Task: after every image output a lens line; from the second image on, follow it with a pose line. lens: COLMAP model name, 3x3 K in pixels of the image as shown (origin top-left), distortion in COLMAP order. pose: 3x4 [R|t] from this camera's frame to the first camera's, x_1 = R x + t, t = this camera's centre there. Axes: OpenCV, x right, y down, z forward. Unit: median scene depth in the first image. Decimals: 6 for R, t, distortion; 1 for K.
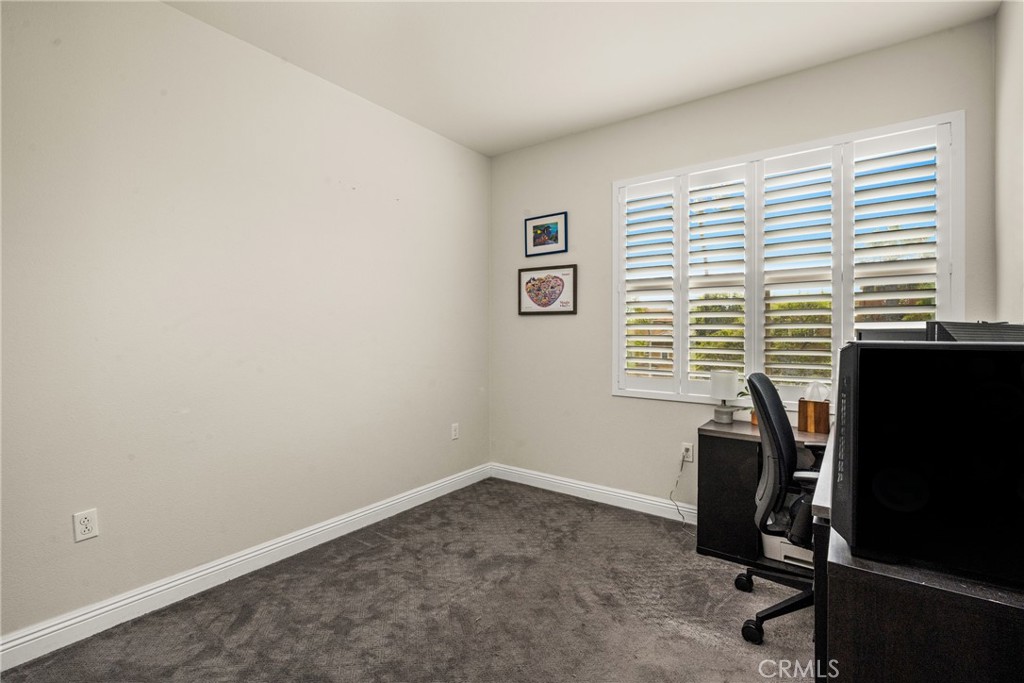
lens RADIAL K [[460.5, 0, 510.0], [0, 460.5, 337.8], [0, 0, 1]] dist [0.001746, -0.000002]
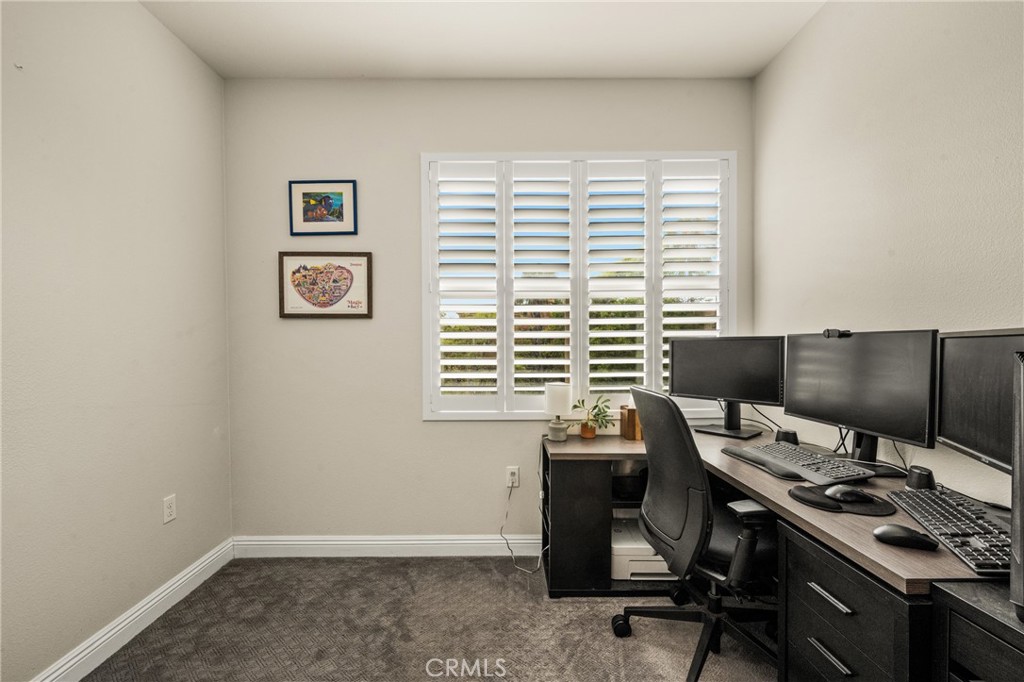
lens RADIAL K [[414.5, 0, 497.7], [0, 414.5, 348.6], [0, 0, 1]] dist [0.000364, -0.000054]
pose [[0.810178, -0.016601, 0.585949, -0.088457], [0.013314, 0.999862, 0.009918, -0.005325], [-0.586032, -0.000234, 0.810288, 0.320905]]
